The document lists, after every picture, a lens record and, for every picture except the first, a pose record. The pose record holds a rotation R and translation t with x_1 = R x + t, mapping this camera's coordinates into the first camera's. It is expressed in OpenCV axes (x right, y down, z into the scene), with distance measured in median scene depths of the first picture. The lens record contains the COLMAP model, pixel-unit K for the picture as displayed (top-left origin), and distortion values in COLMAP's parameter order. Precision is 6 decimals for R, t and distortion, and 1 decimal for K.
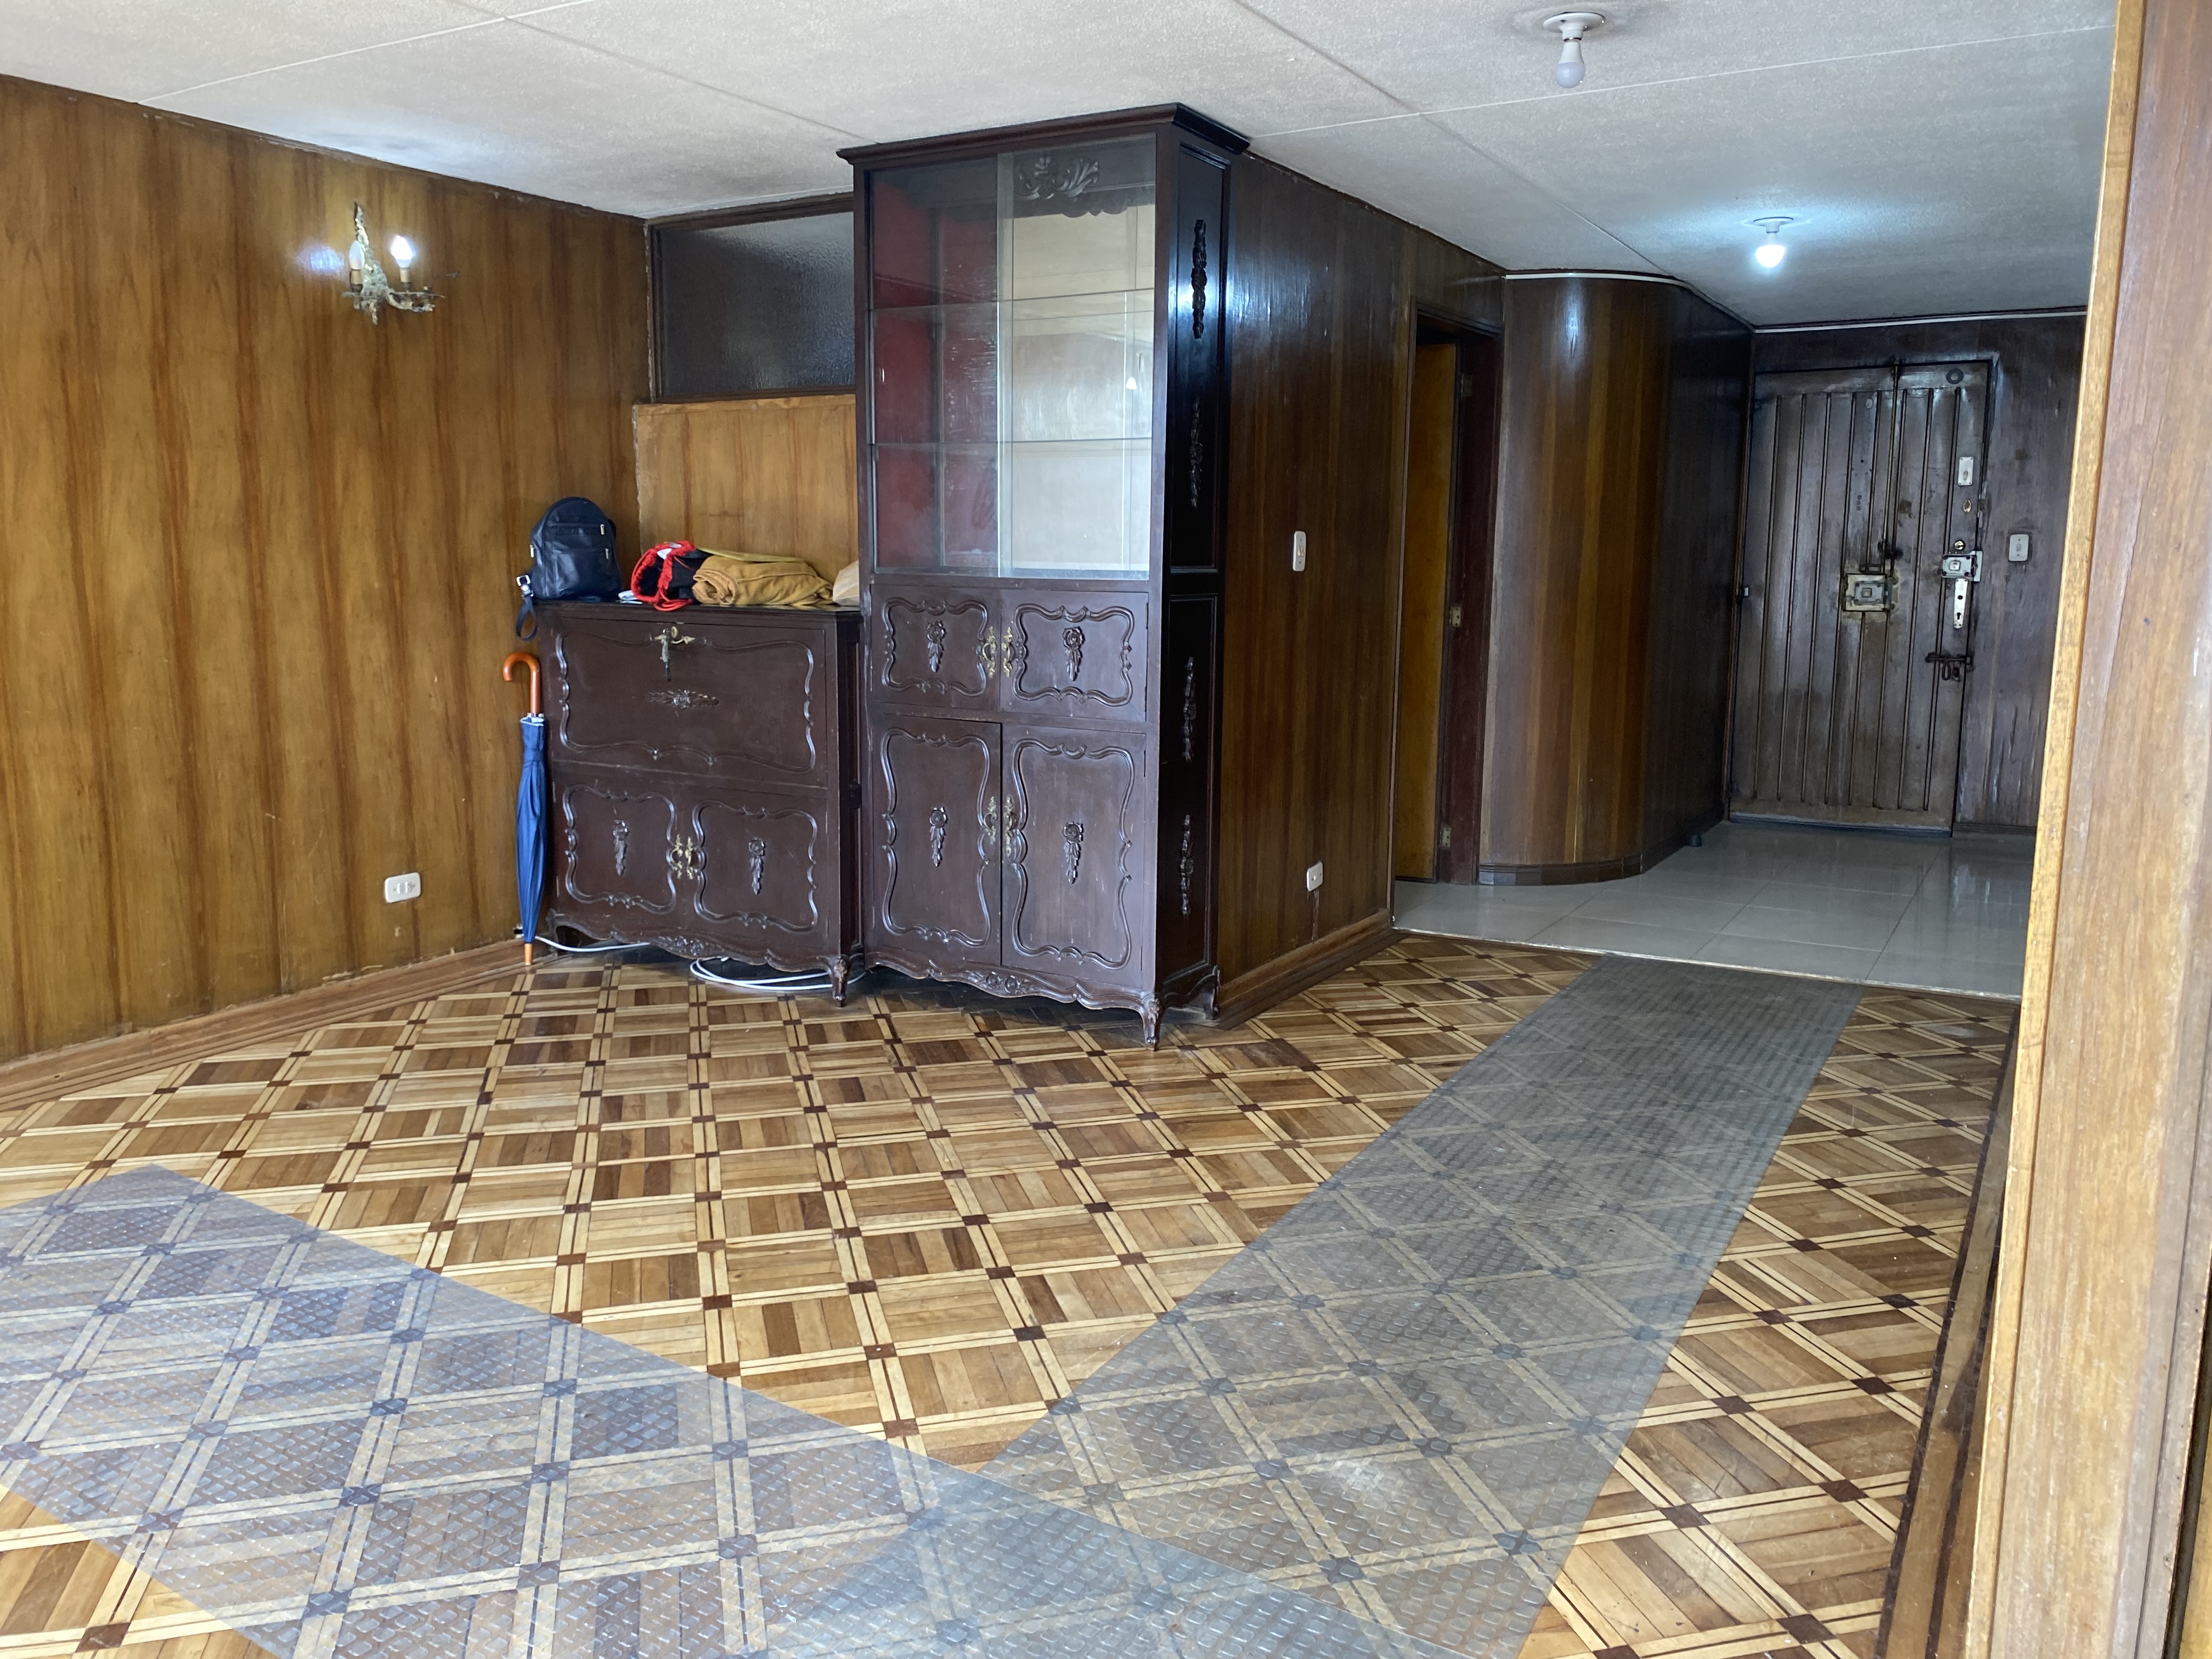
lens RADIAL K [[1672.7, 0, 1103.7], [0, 1672.7, 818.7], [0, 0, 1]] dist [0.069496, -0.104922]
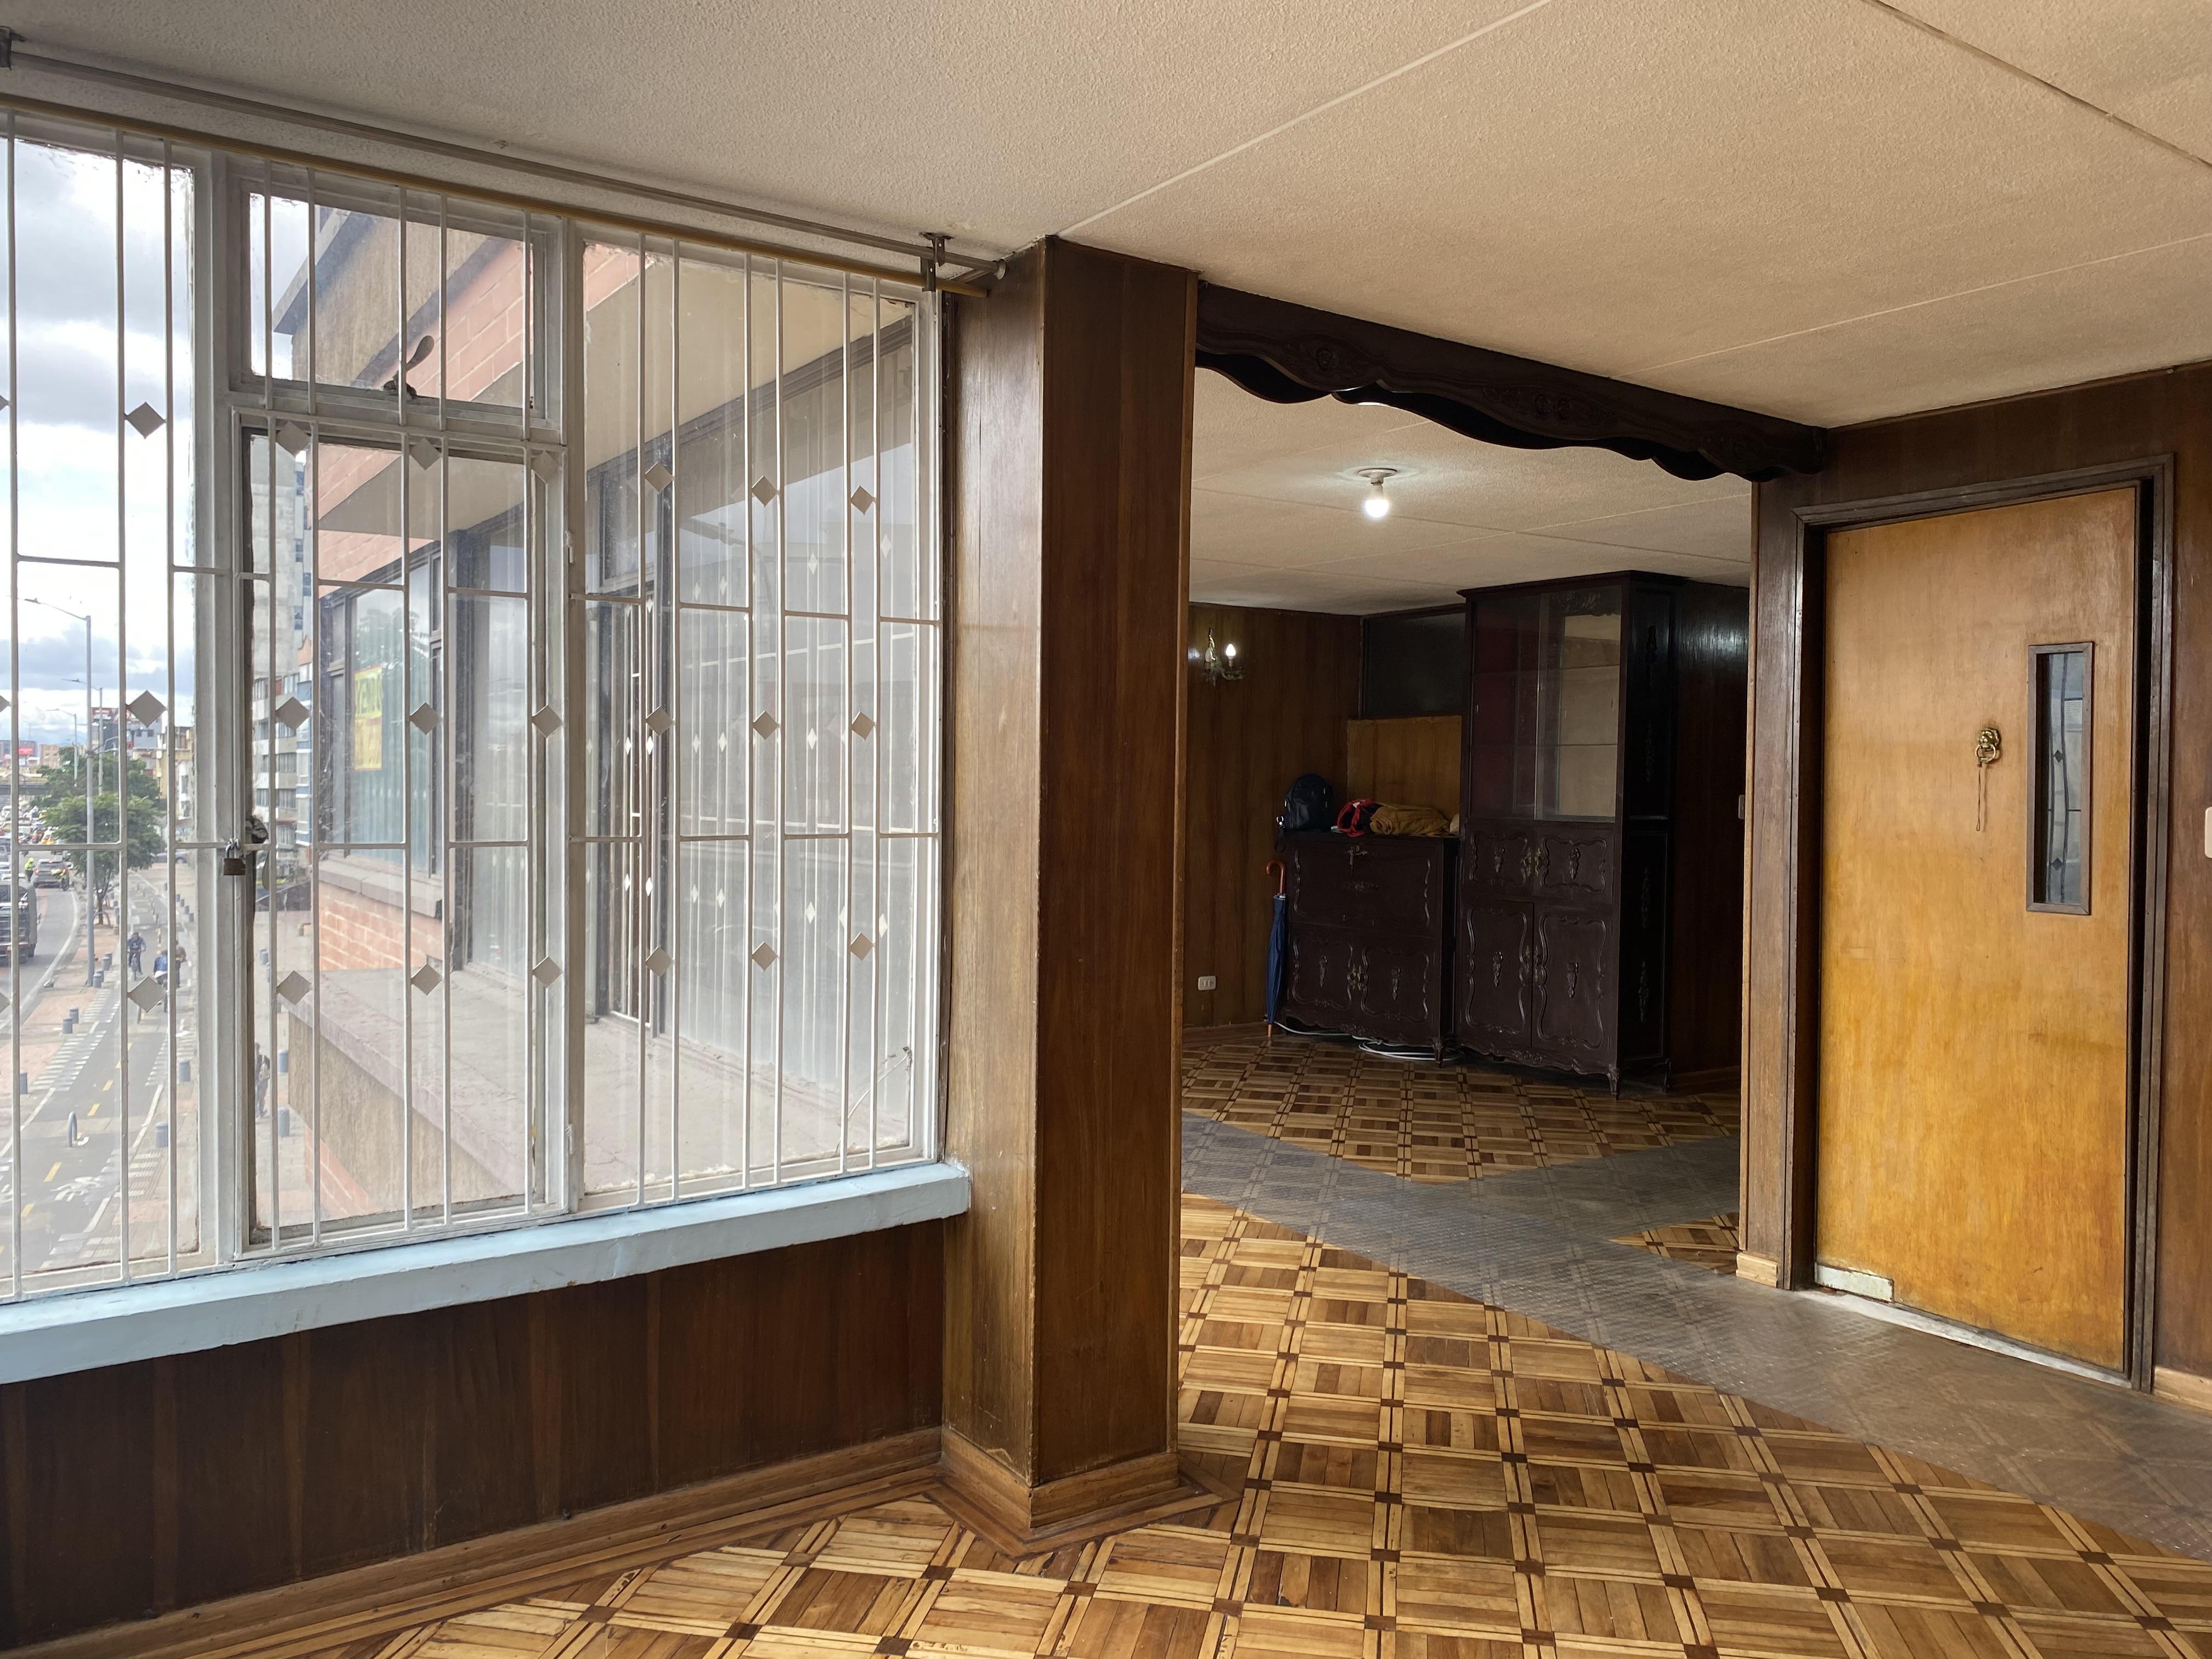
lens RADIAL K [[1649.4, 0, 1062.8], [0, 1649.4, 819.9], [0, 0, 1]] dist [-0.001485, 0.043471]
pose [[0.892076, 0.012945, -0.451700, 0.259234], [-0.077070, 0.989303, -0.123856, 0.101134], [0.445265, 0.145301, 0.883531, -0.699288]]
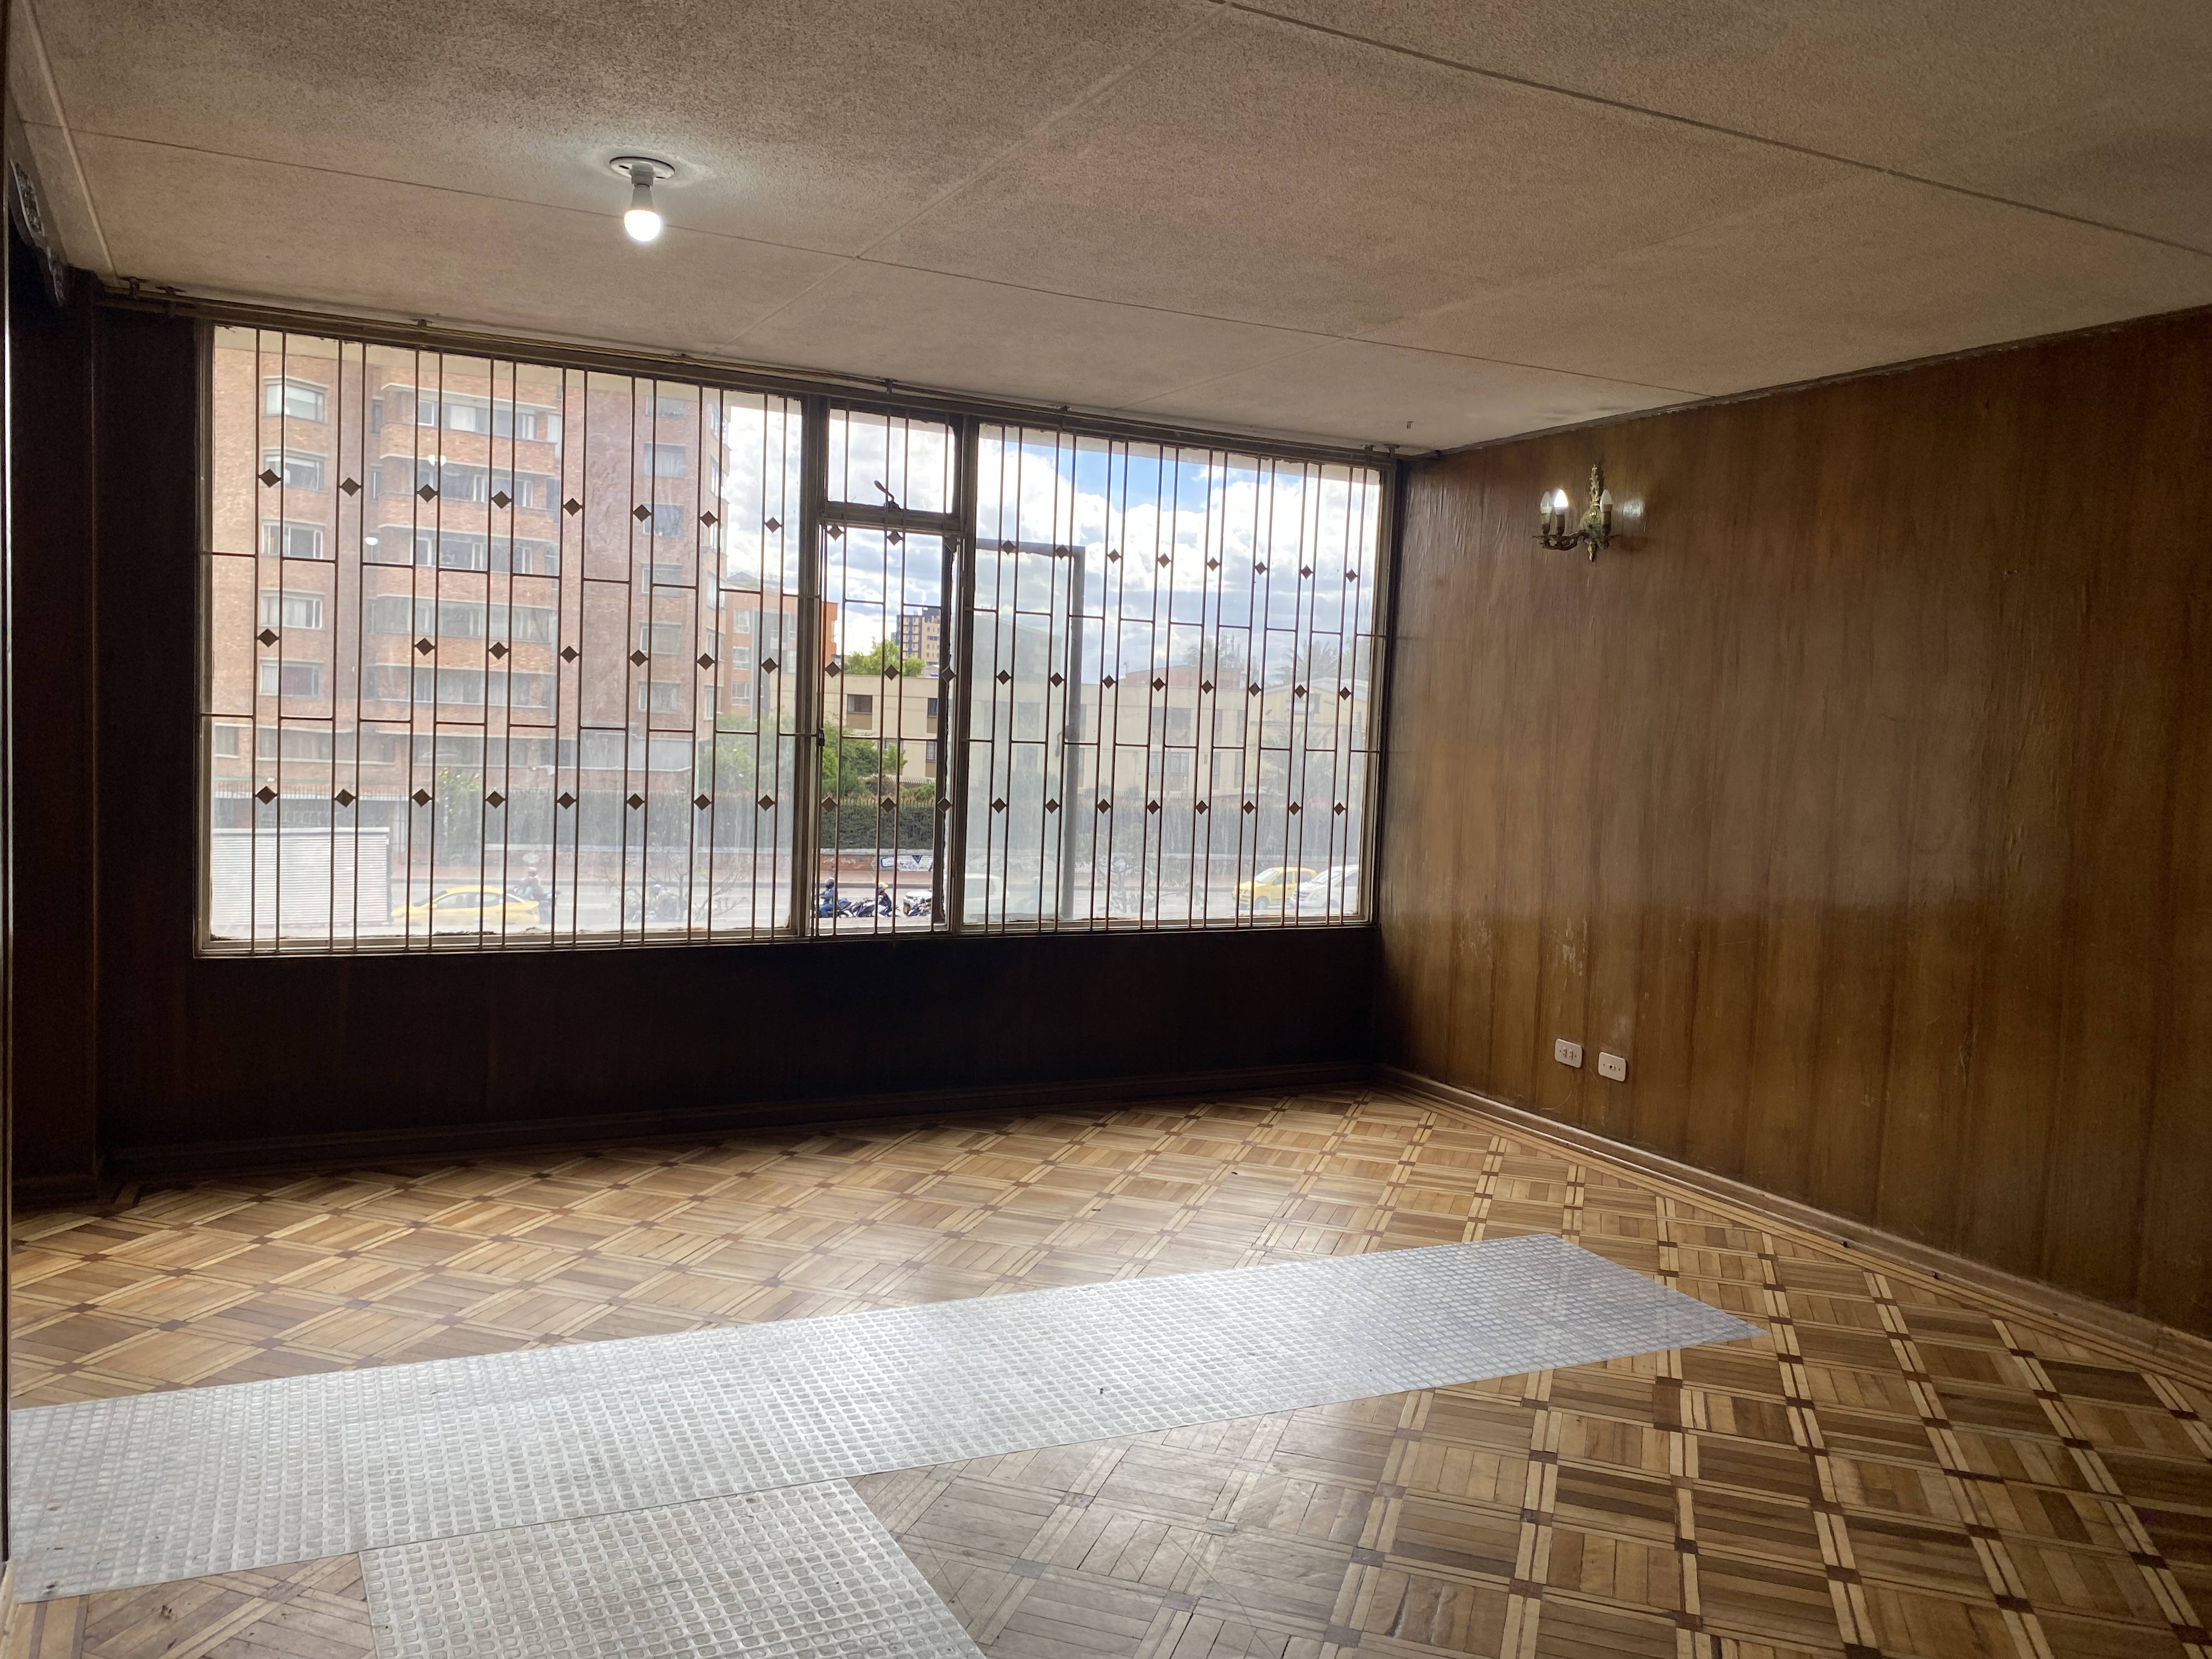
lens RADIAL K [[1672.7, 0, 1103.7], [0, 1672.7, 818.7], [0, 0, 1]] dist [0.069496, -0.104922]
pose [[-0.537295, 0.026273, -0.842985, 0.424795], [-0.176385, 0.973911, 0.142777, -0.145479], [0.824744, 0.225404, -0.518643, 0.842746]]
